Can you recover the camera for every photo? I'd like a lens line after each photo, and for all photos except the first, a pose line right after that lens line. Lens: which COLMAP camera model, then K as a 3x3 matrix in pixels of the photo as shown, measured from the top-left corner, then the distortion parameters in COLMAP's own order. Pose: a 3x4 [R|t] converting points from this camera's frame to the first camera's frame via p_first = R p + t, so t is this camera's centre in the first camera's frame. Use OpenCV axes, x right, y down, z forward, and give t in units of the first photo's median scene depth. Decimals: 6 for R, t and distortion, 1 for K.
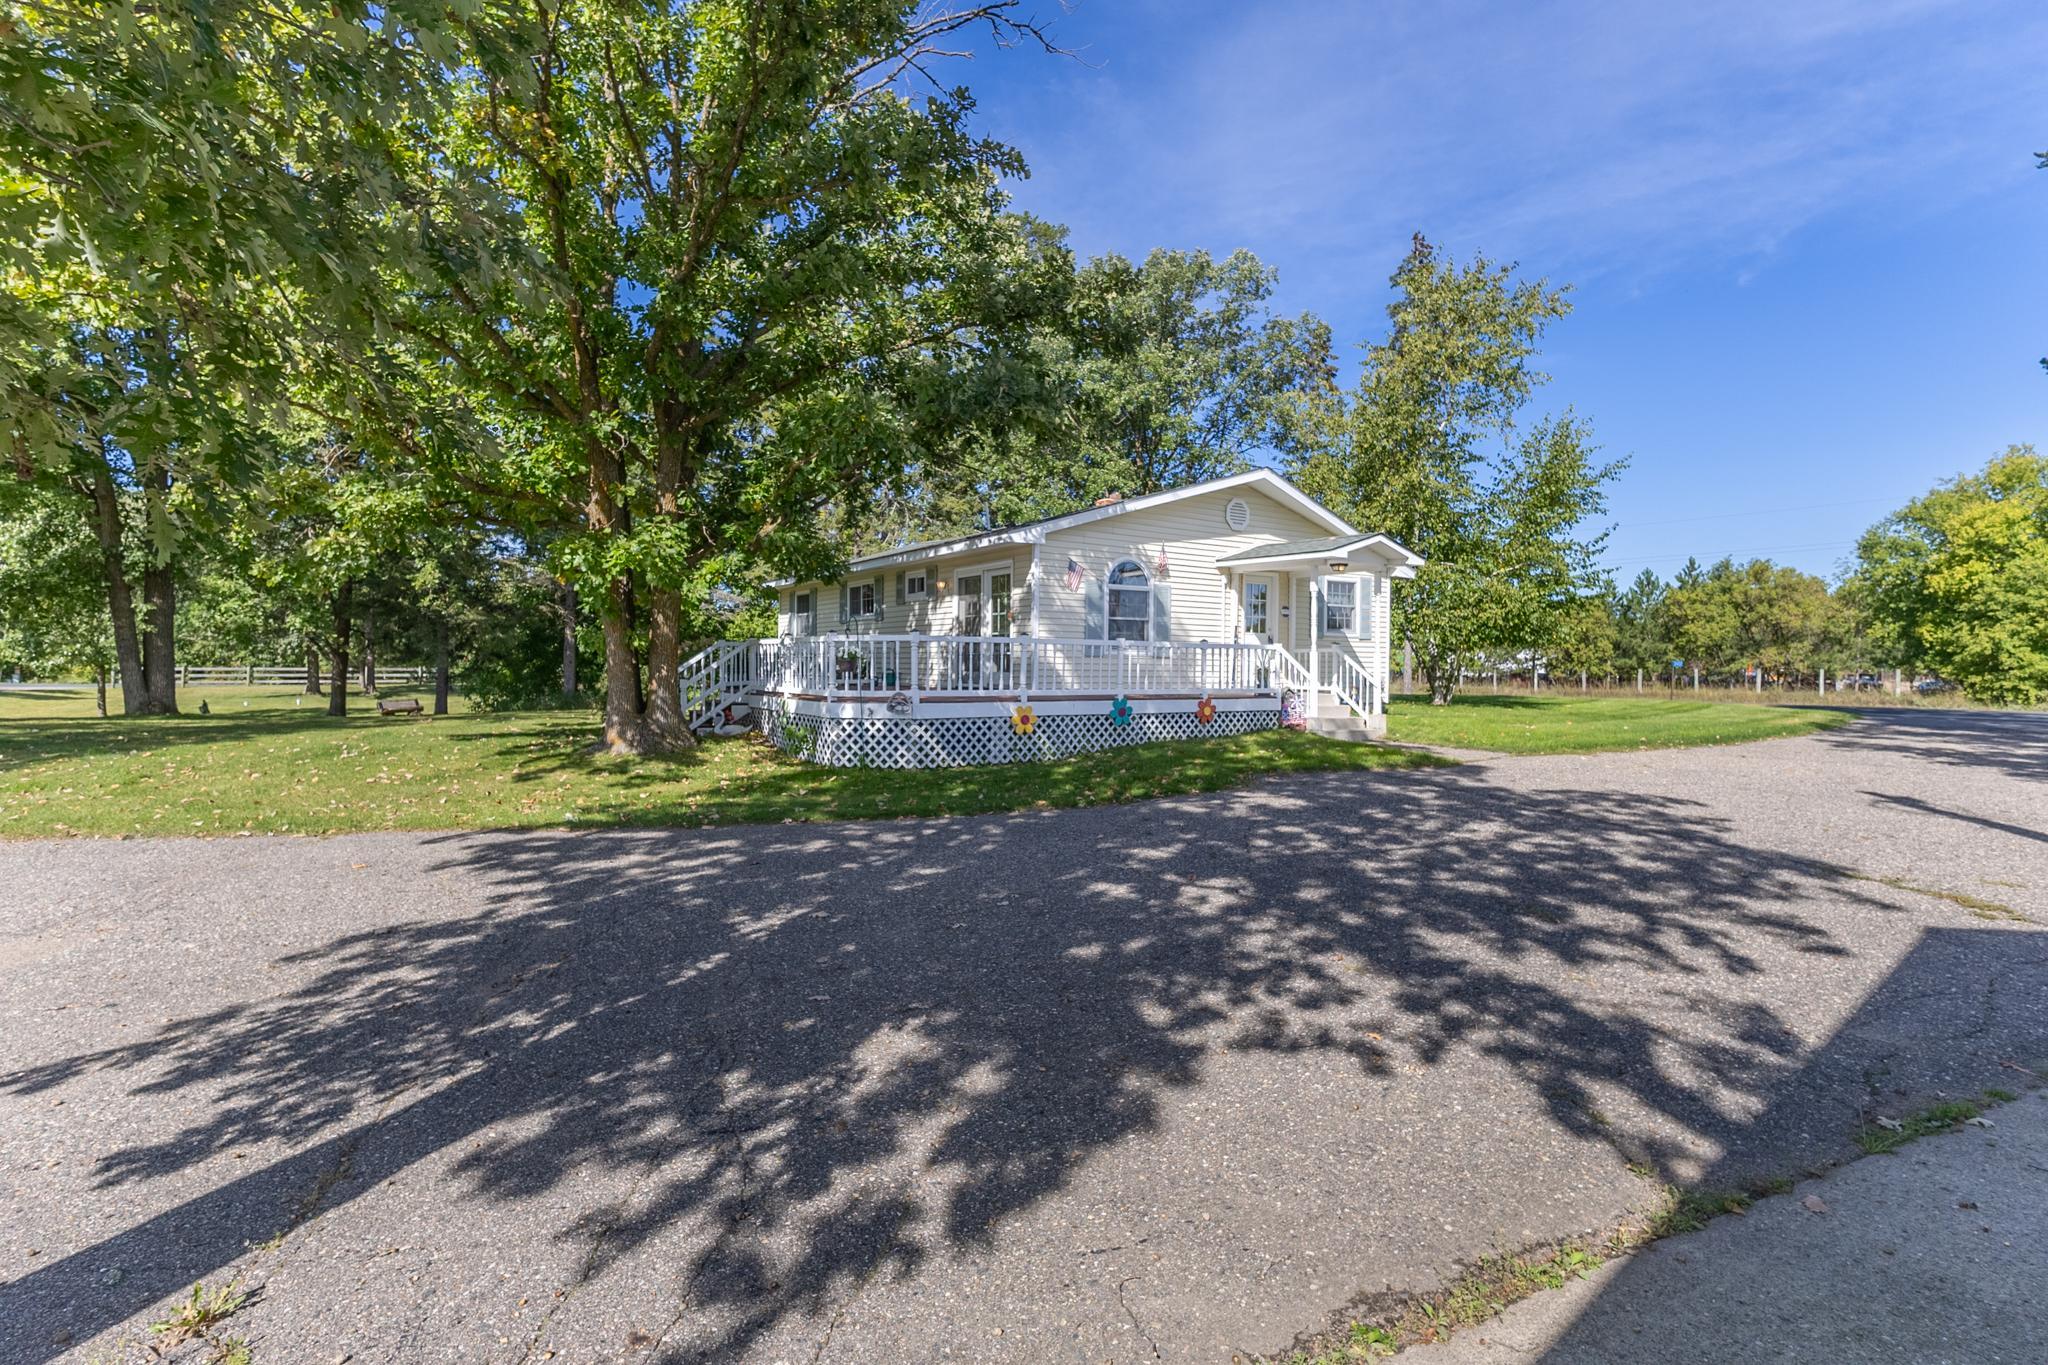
lens RADIAL K [[904.2, 0, 1009.2], [0, 904.2, 669.0], [0, 0, 1]] dist [-0.013570, 0.013489]
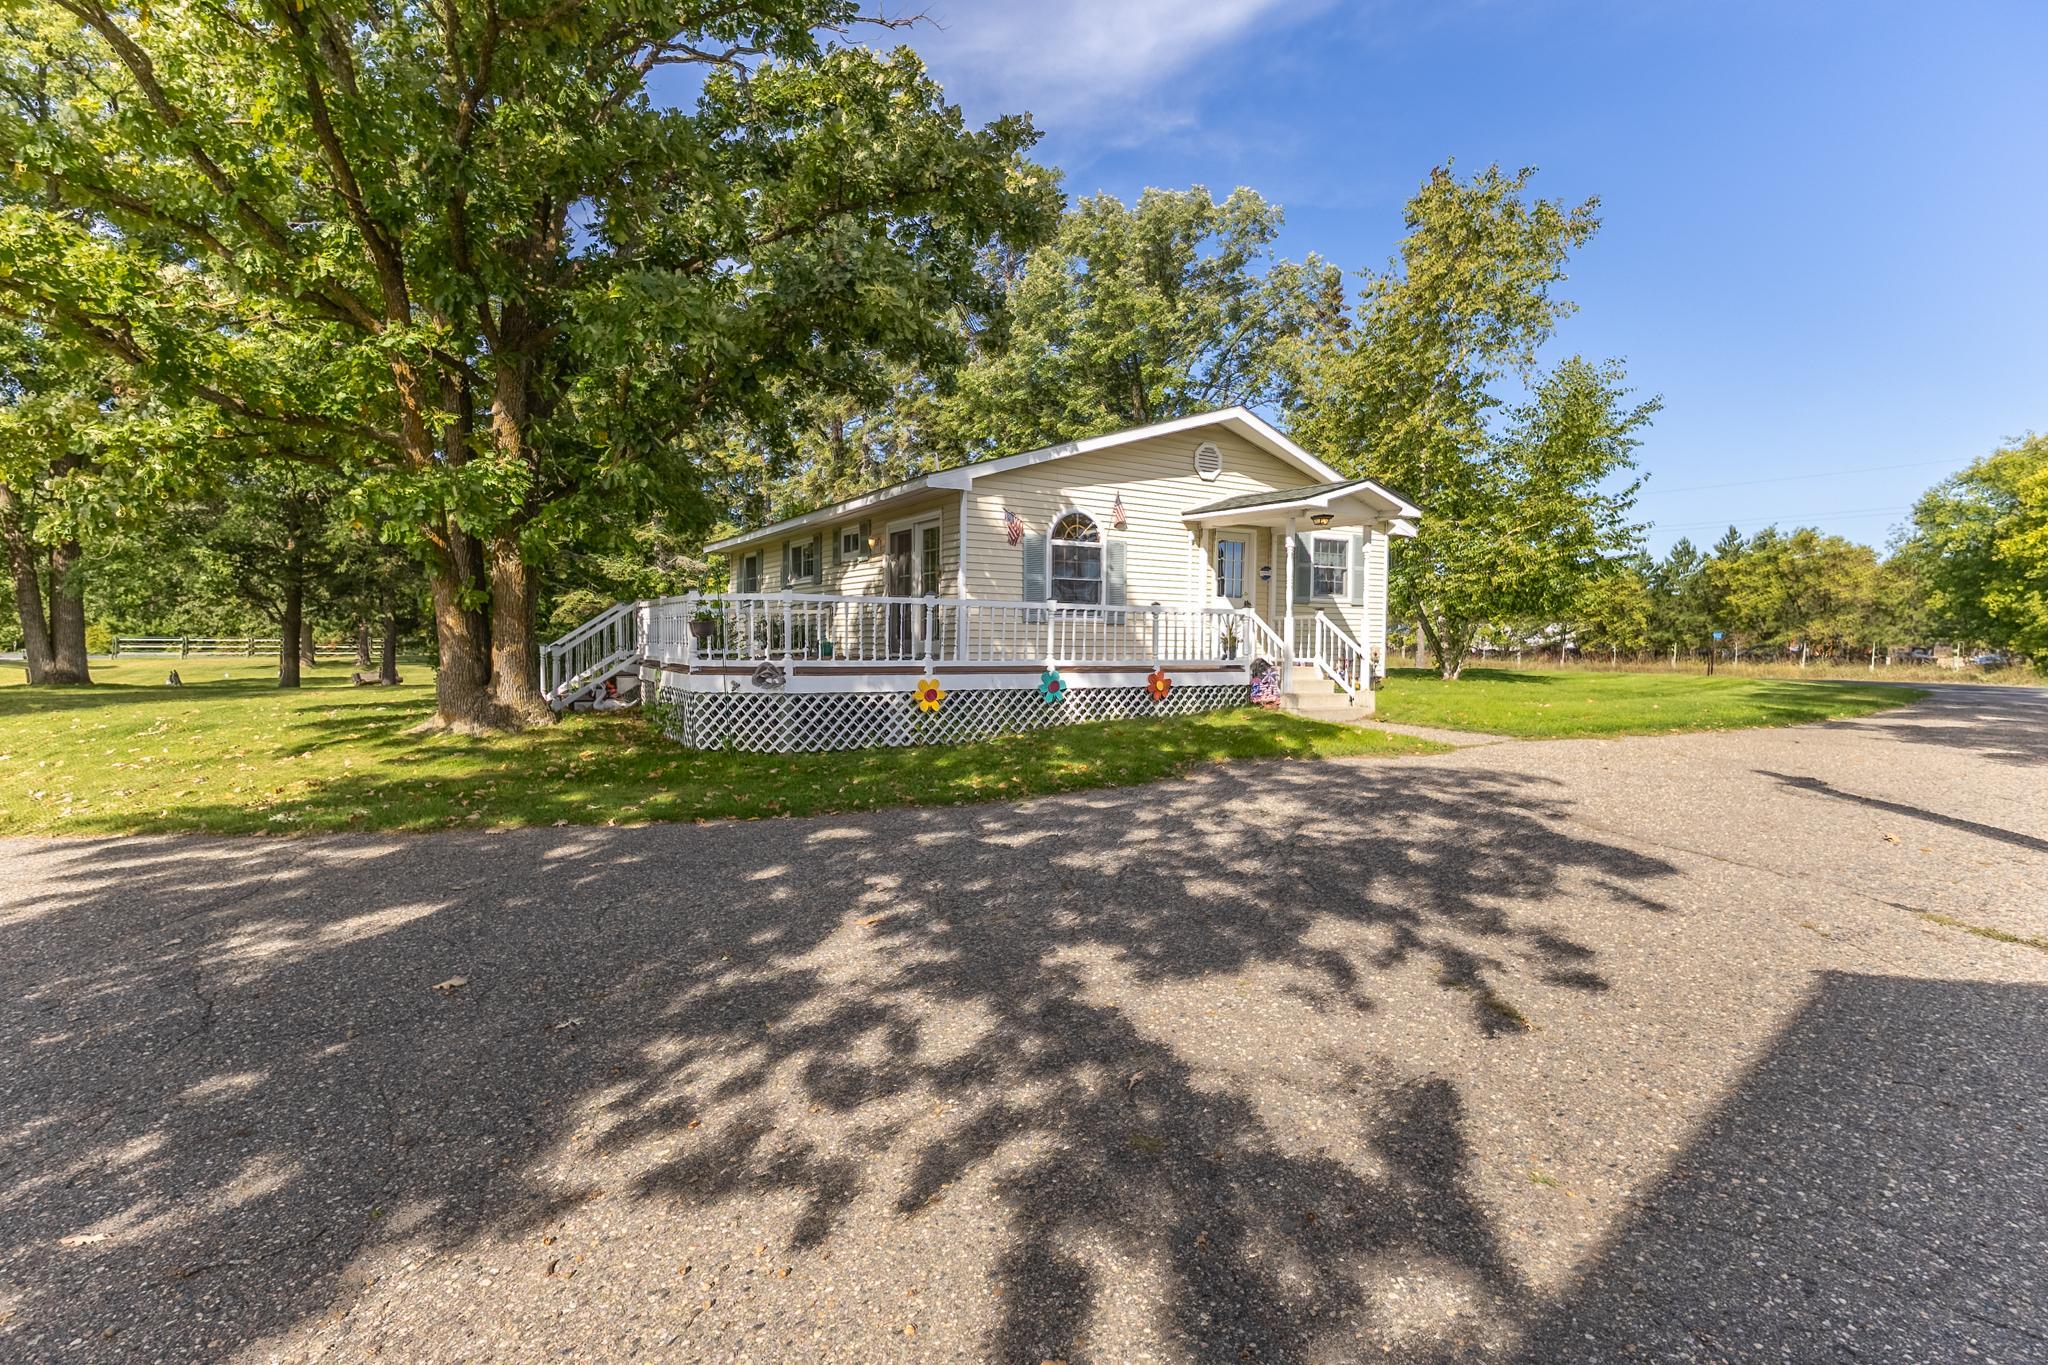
lens RADIAL K [[911.4, 0, 1001.8], [0, 911.4, 654.6], [0, 0, 1]] dist [0.002373, -0.000199]
pose [[0.999682, 0.003869, -0.024919, 0.061526], [-0.003501, 0.999884, 0.014791, 0.003152], [0.024974, -0.014699, 0.999580, 0.089831]]
